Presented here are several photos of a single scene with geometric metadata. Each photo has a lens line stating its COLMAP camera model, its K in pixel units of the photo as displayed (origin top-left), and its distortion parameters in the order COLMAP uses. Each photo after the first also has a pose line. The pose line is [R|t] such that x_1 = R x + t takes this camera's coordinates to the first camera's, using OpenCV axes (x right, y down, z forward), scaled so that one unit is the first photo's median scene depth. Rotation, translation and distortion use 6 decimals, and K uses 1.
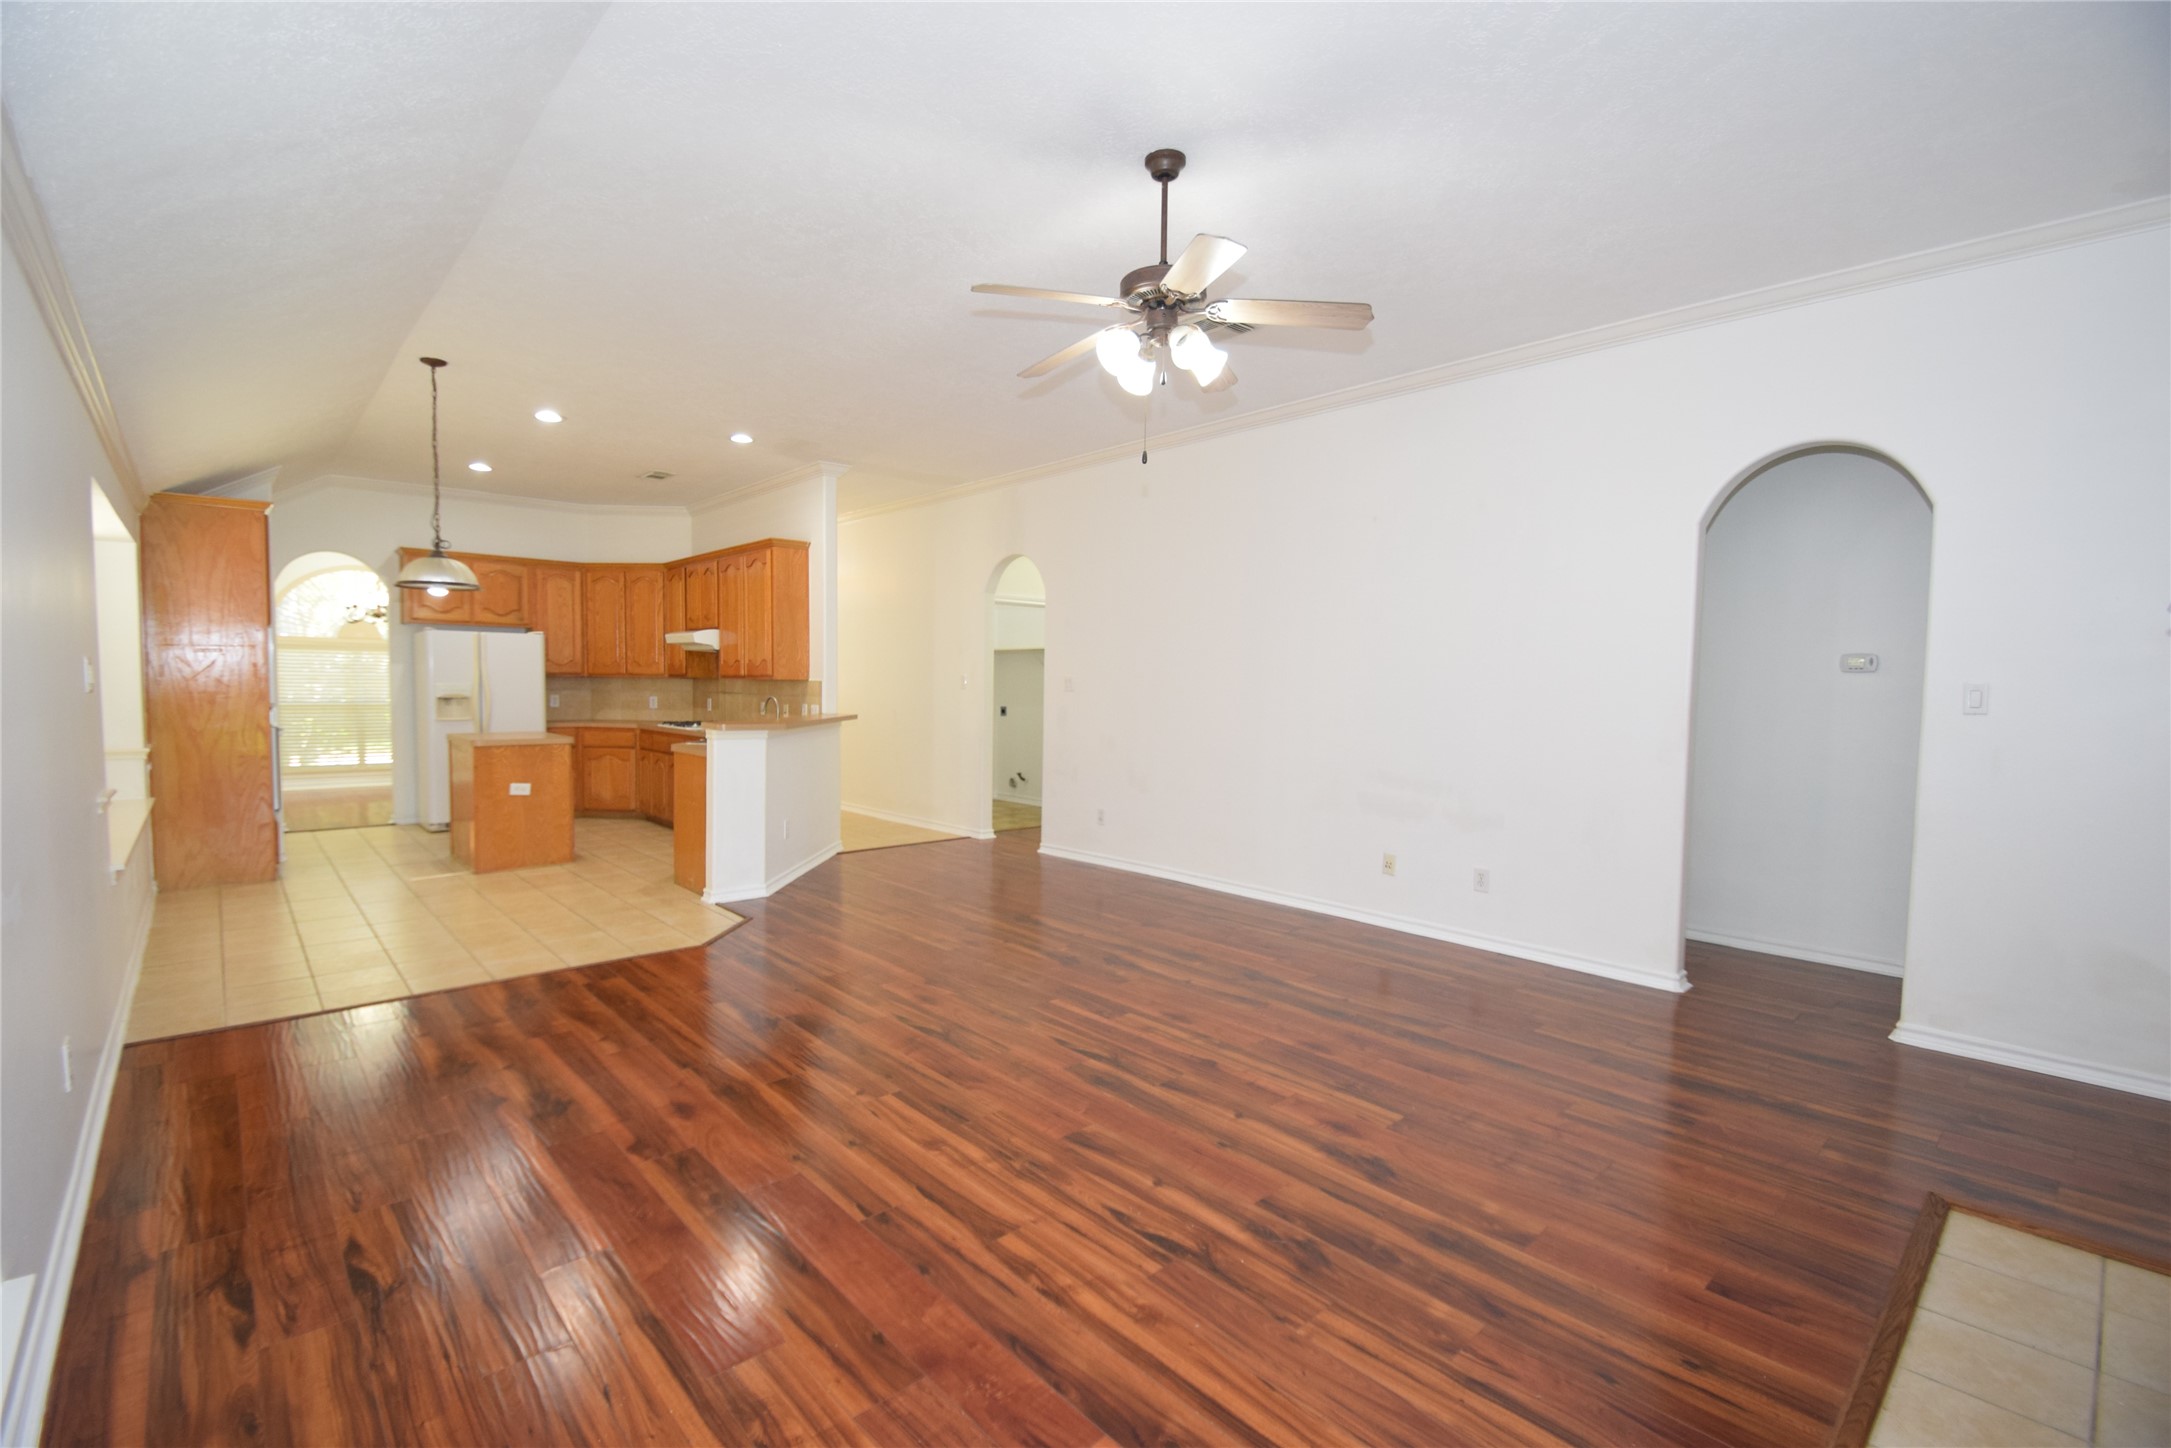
lens RADIAL K [[955.7, 0, 1040.4], [0, 955.7, 729.7], [0, 0, 1]] dist [-0.000560, -0.005834]
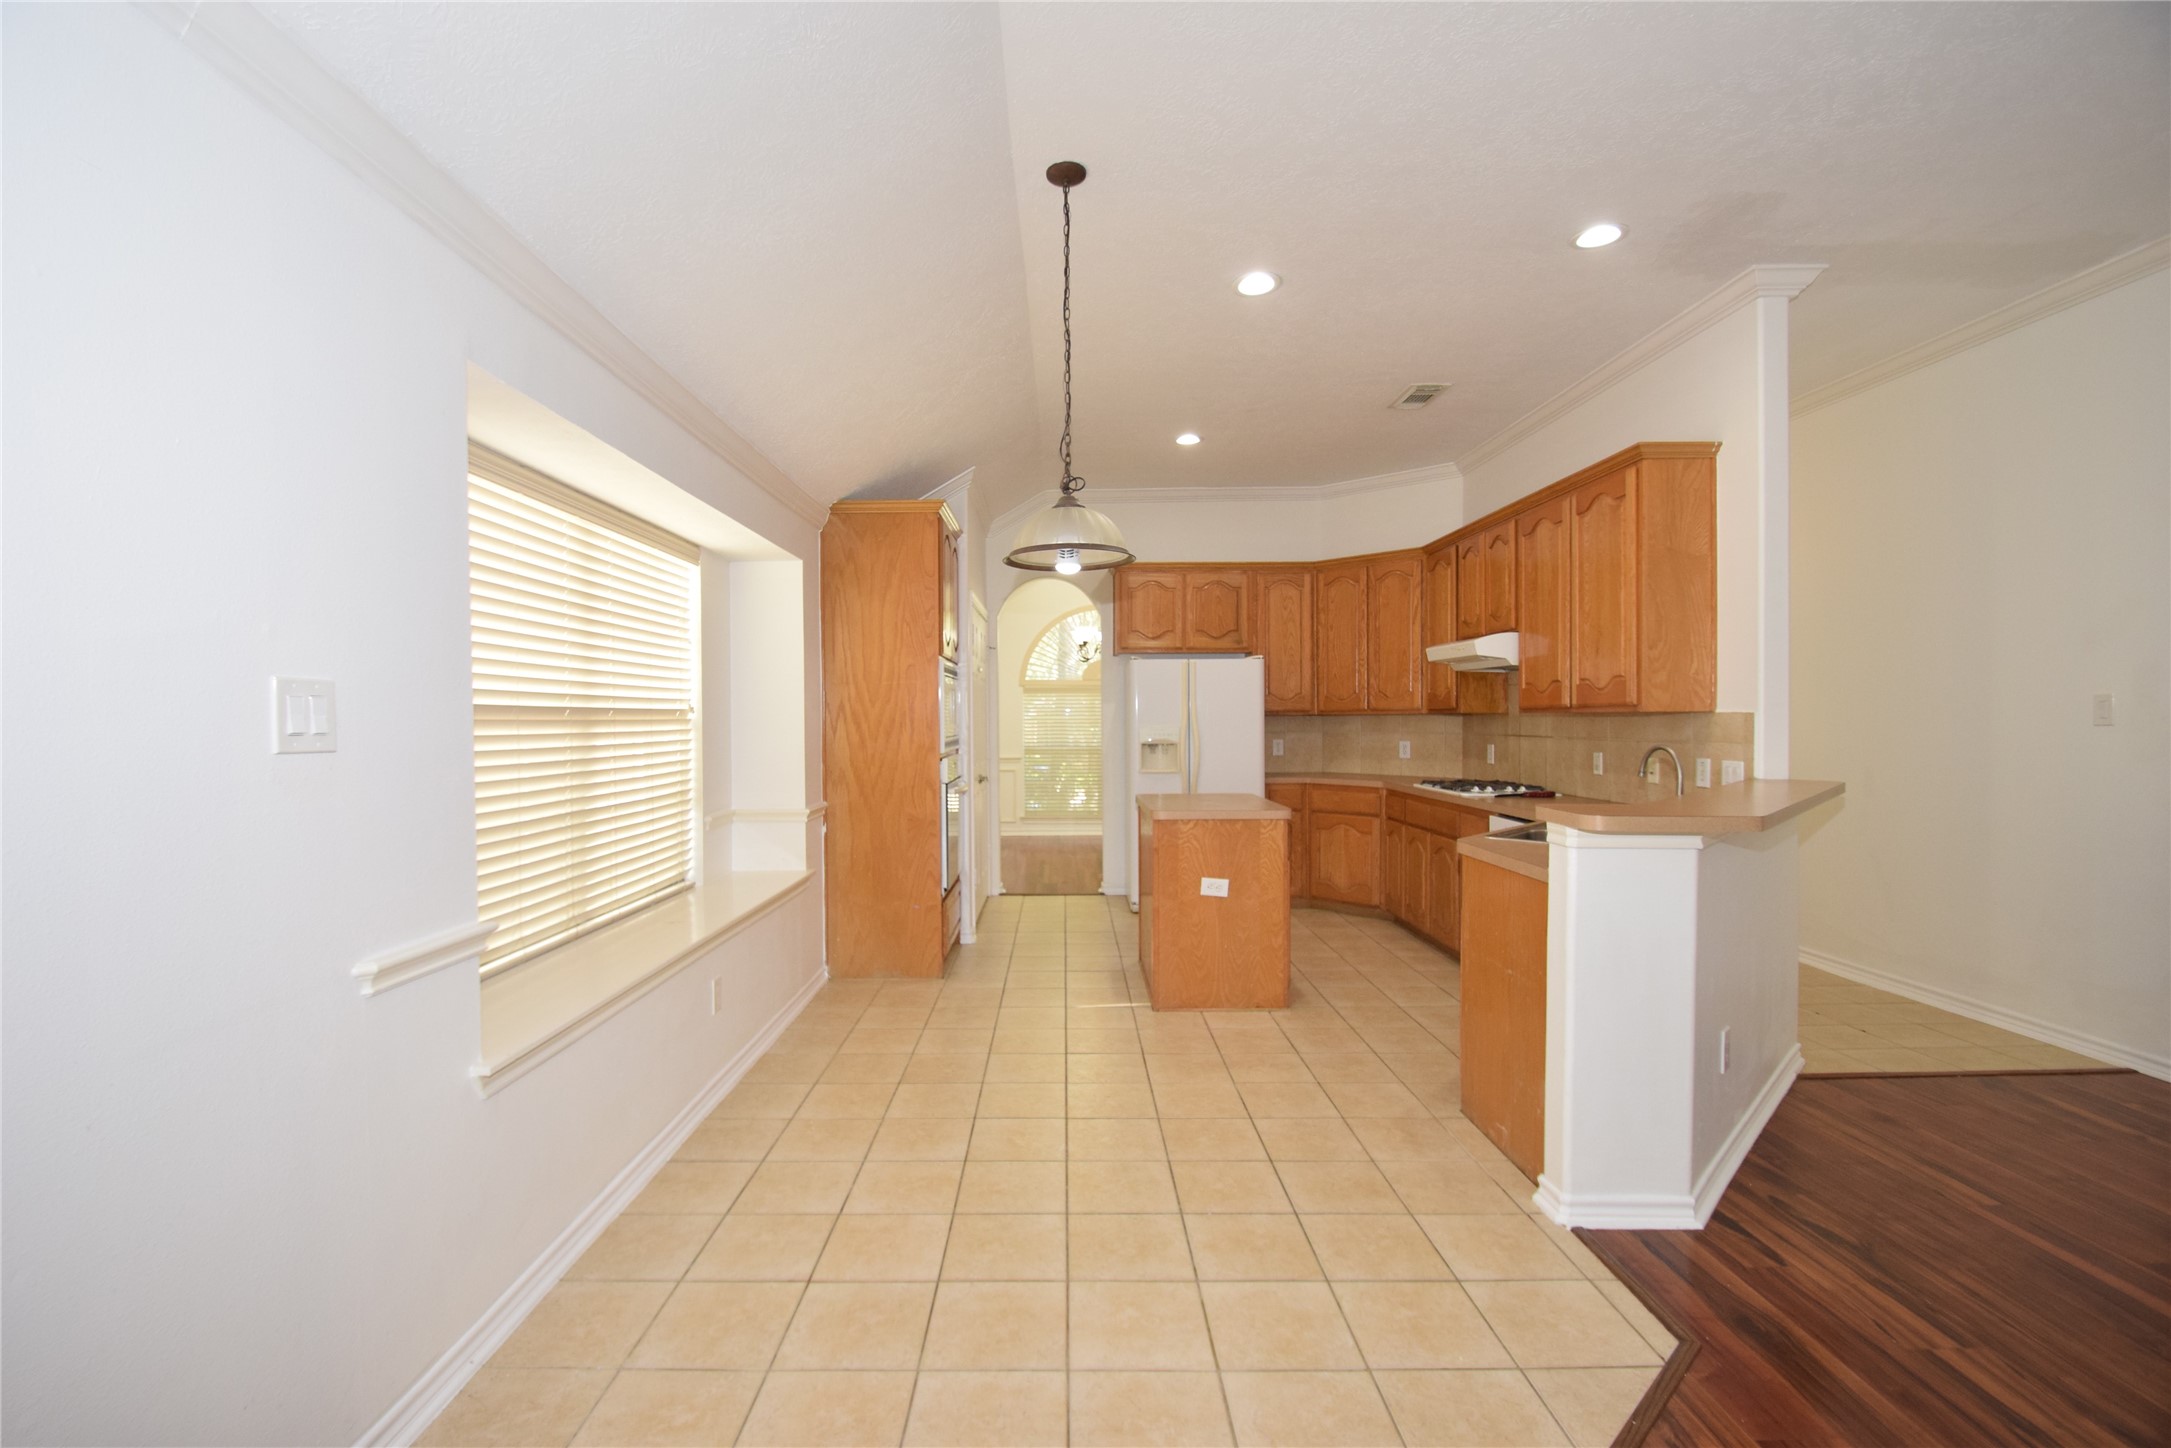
lens RADIAL K [[955.7, 0, 1082.1], [0, 955.7, 740.9], [0, 0, 1]] dist [-0.000560, -0.005834]
pose [[0.770210, 0.000238, -0.637790, -0.213613], [-0.018370, 0.999593, -0.021811, -0.023103], [0.637525, 0.028515, 0.769901, 0.471036]]
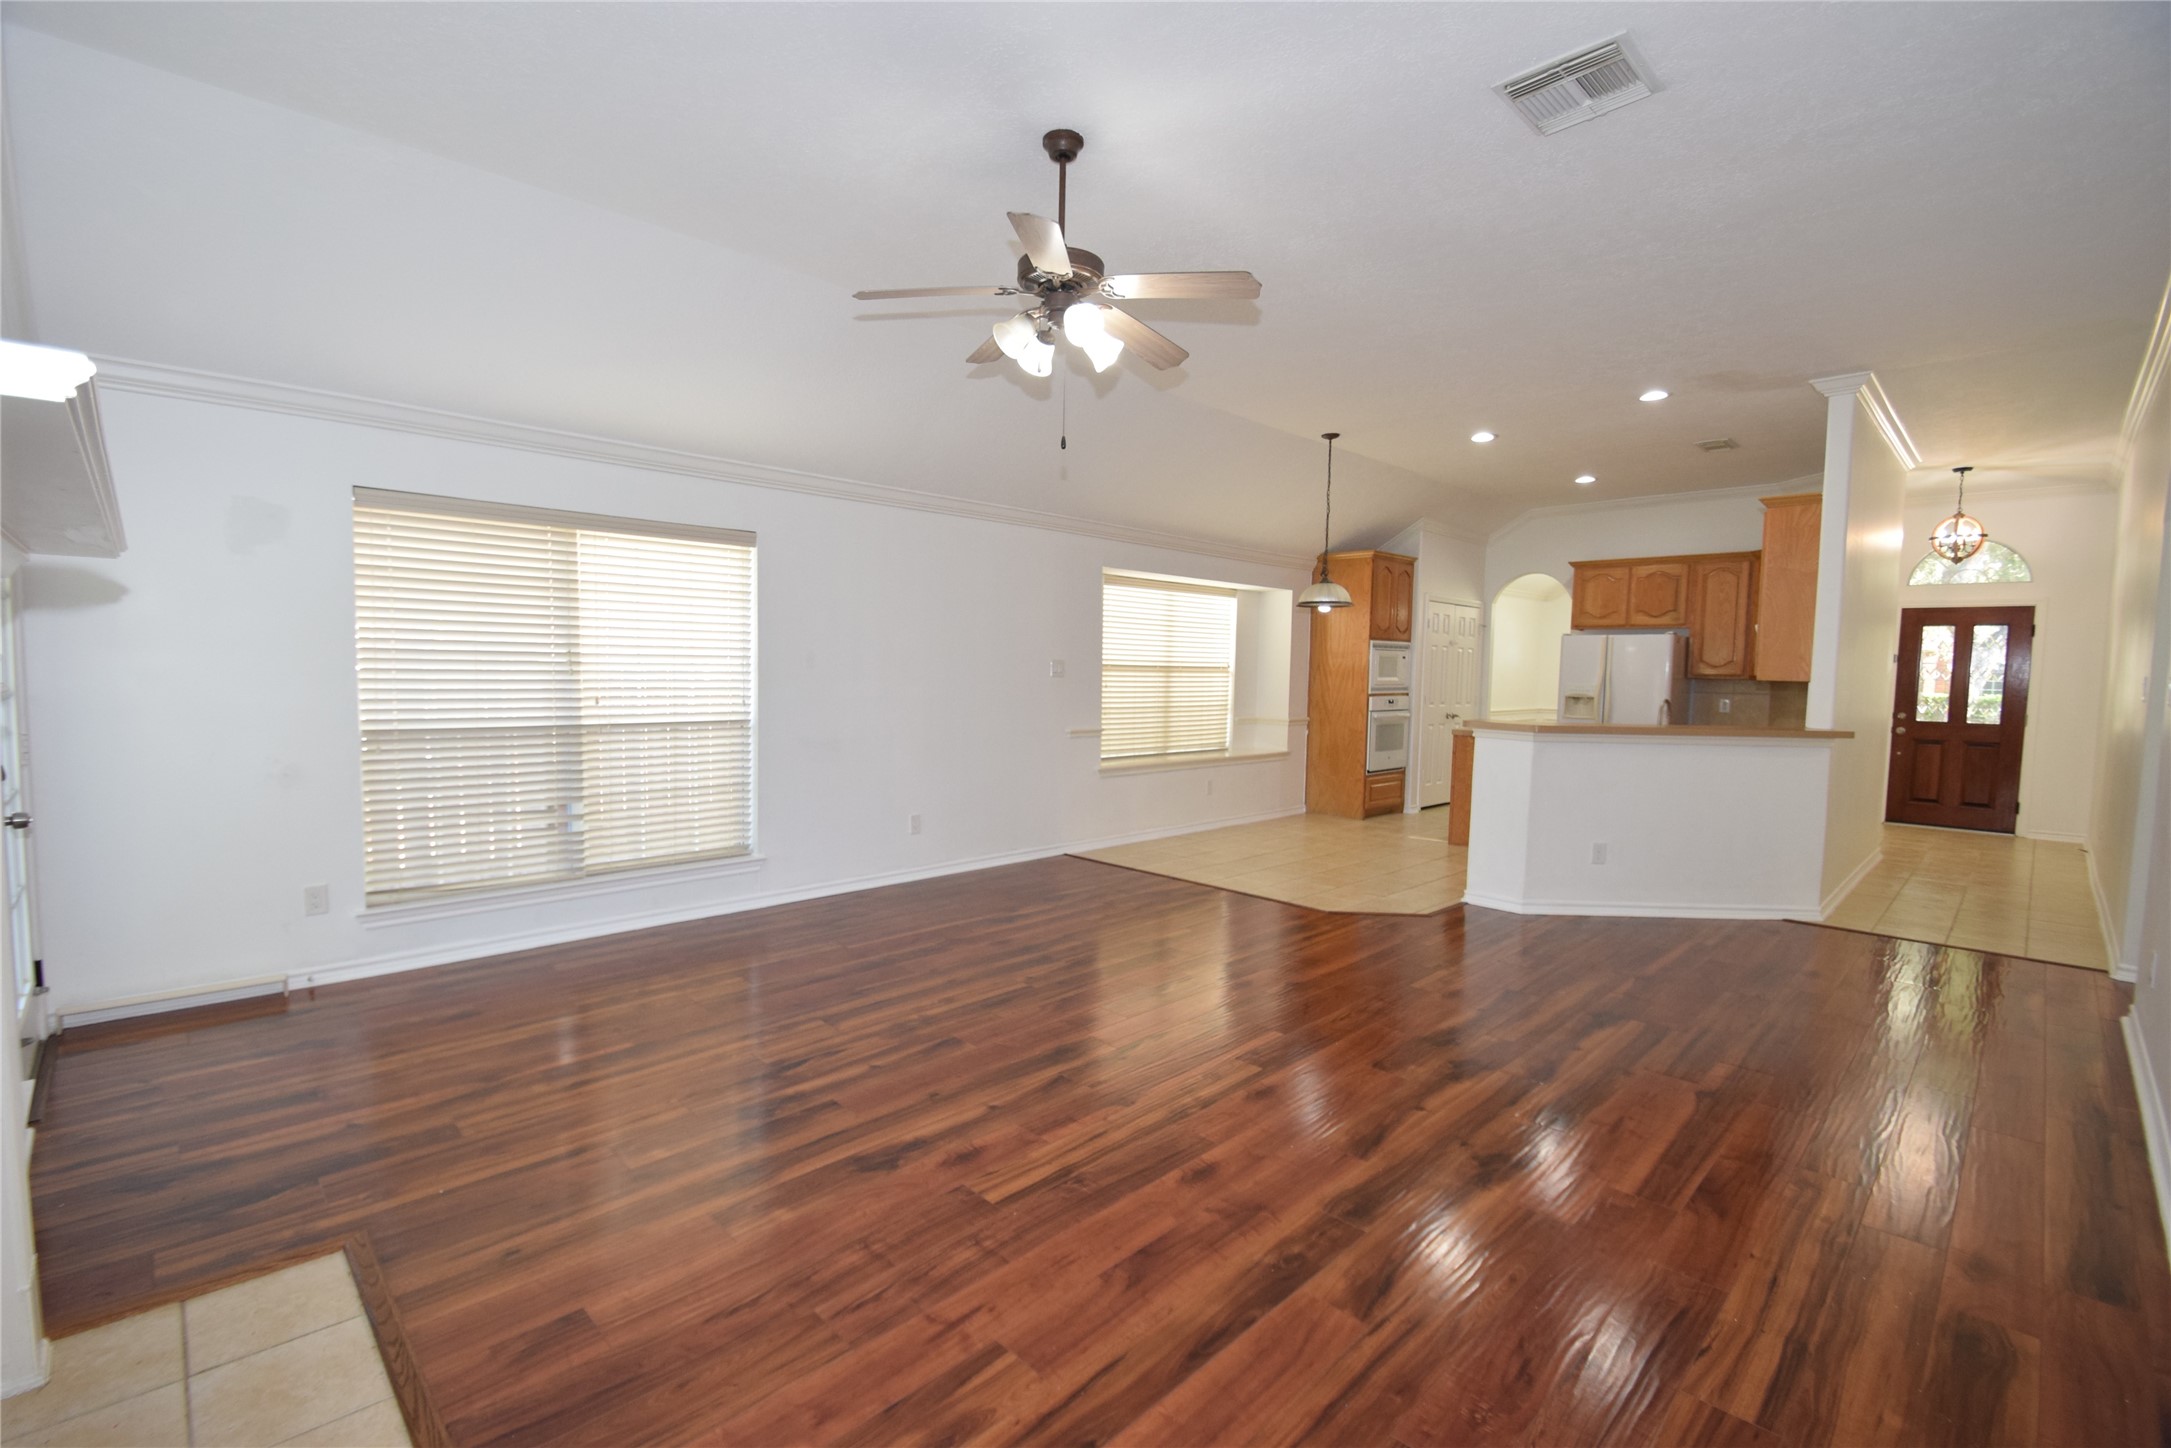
lens RADIAL K [[955.7, 0, 1067.8], [0, 955.7, 728.3], [0, 0, 1]] dist [-0.000560, -0.005834]
pose [[0.053216, 0.056082, -0.997007, 0.579933], [-0.069841, 0.996186, 0.052308, -0.019740], [0.996138, 0.066849, 0.056930, 0.493686]]
